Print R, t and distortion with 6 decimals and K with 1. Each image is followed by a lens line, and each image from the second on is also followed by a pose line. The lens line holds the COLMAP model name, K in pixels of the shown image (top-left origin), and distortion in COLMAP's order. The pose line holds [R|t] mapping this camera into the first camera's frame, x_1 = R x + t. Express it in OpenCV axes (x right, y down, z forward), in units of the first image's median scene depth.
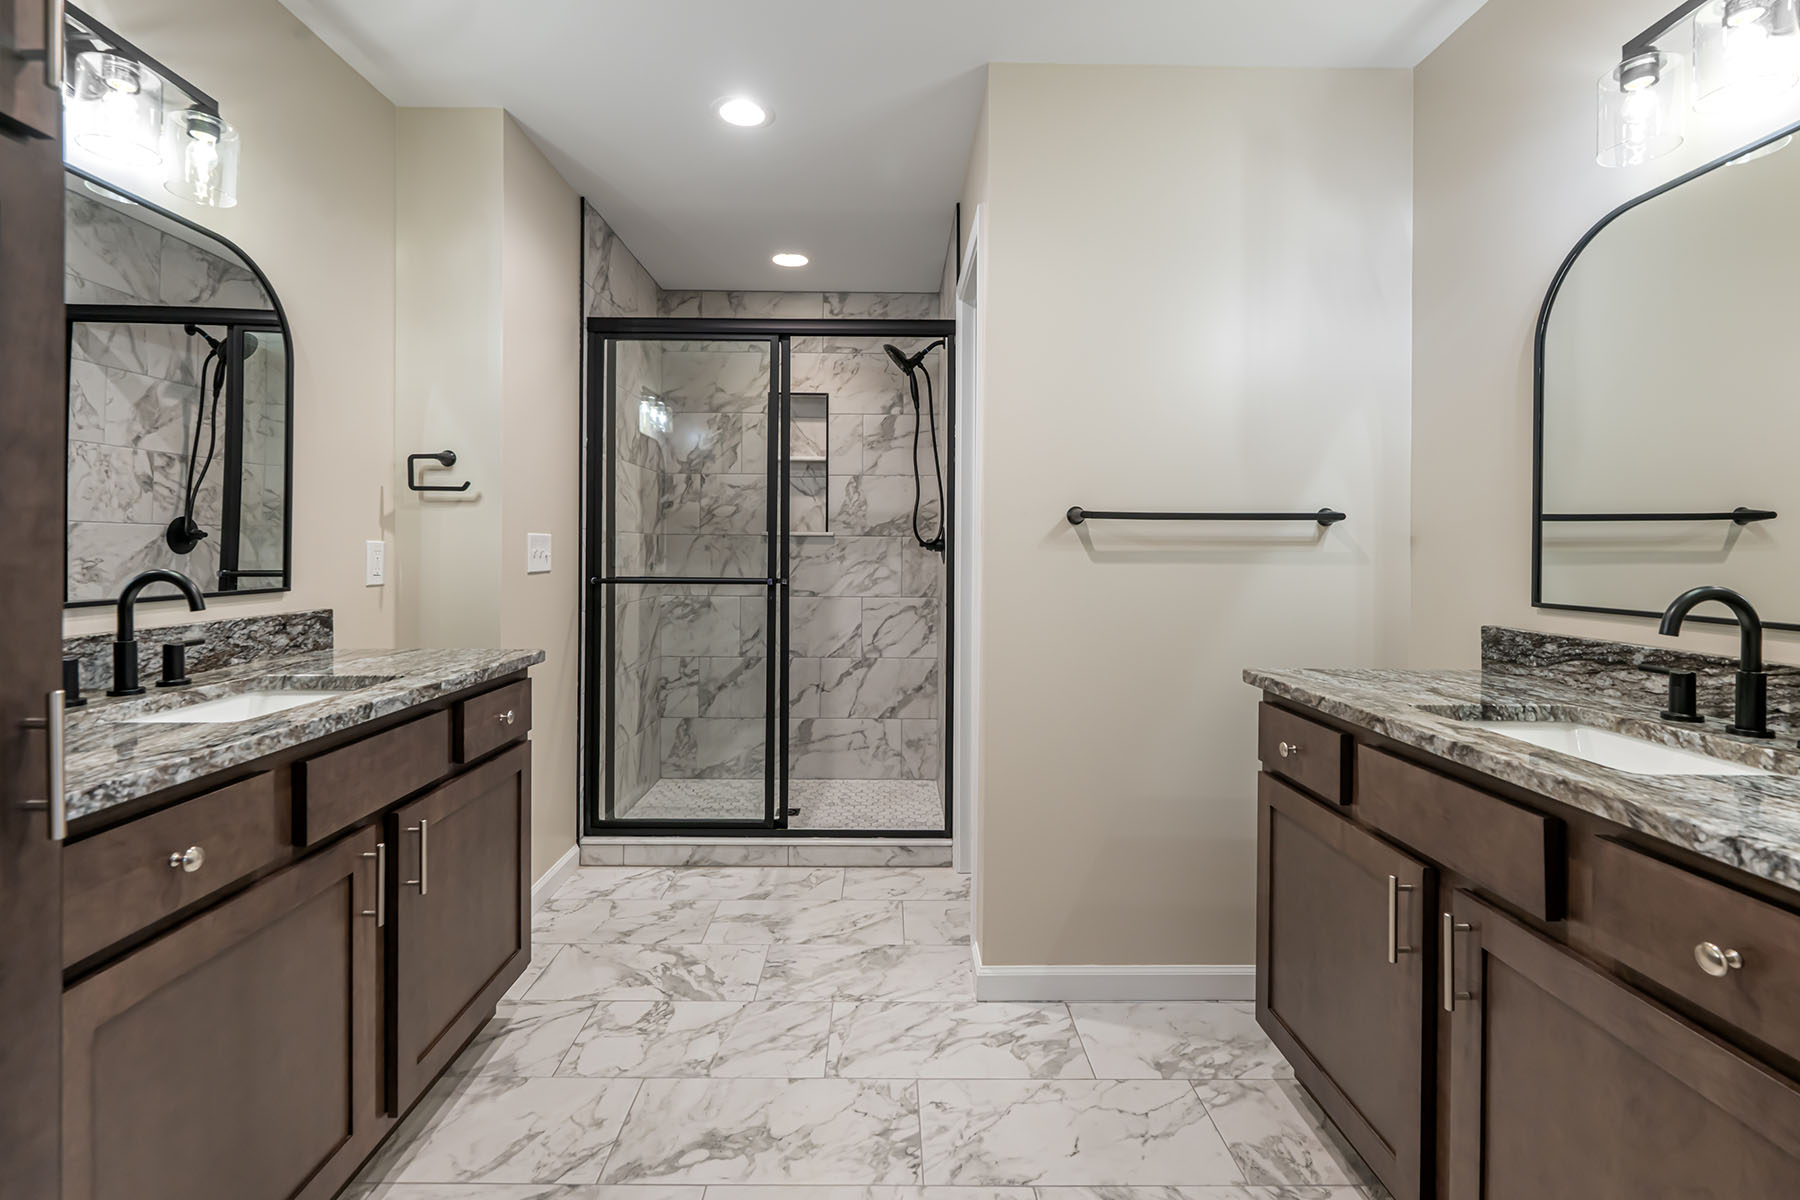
lens RADIAL K [[819.5, 0, 876.5], [0, 819.5, 552.7], [0, 0, 1]] dist [-0.001286, 0.000532]
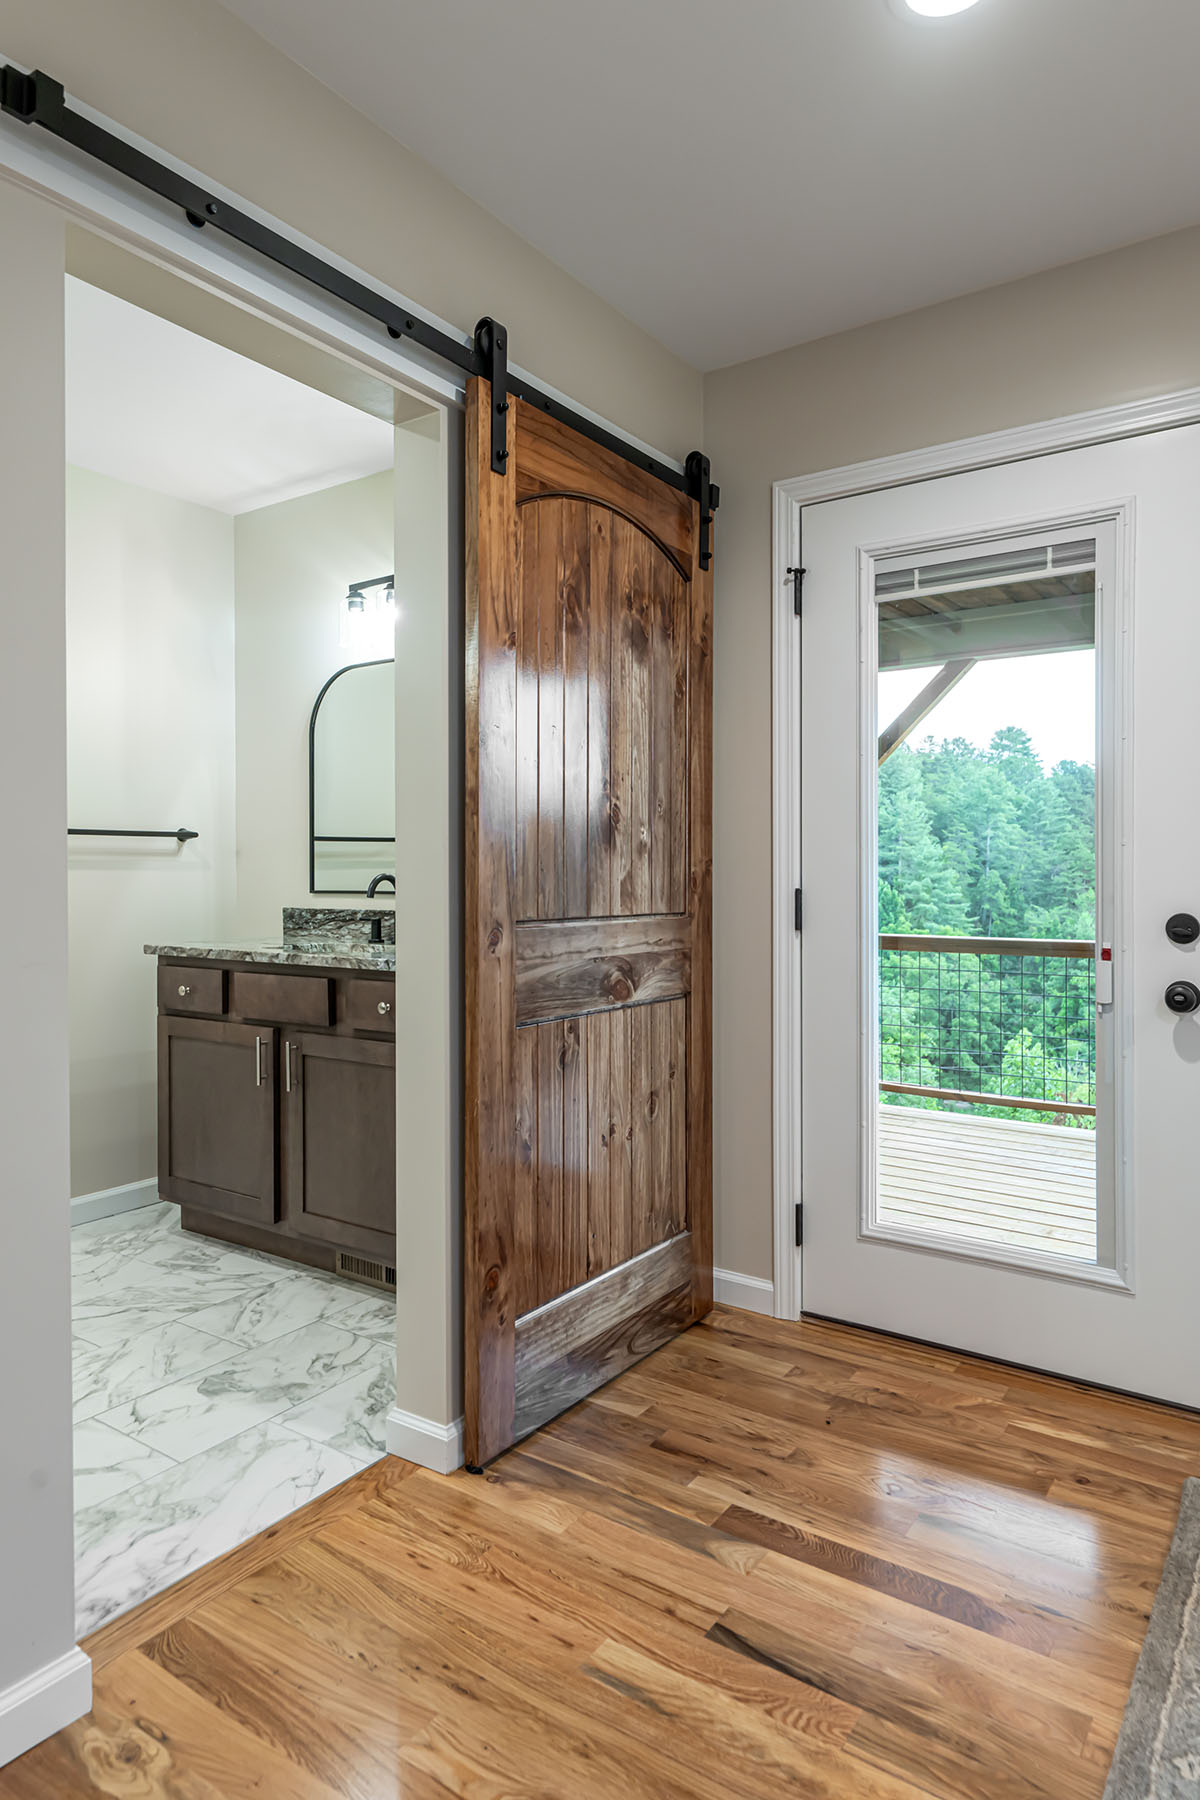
lens RADIAL K [[1089.0, 0, 597.6], [0, 1089.0, 878.7], [0, 0, 1]] dist [-0.002366, -0.000755]
pose [[0.567872, -0.011372, 0.823038, -0.661478], [0.009821, 0.999927, 0.007041, 0.027682], [-0.823058, 0.004085, 0.567942, -0.706405]]
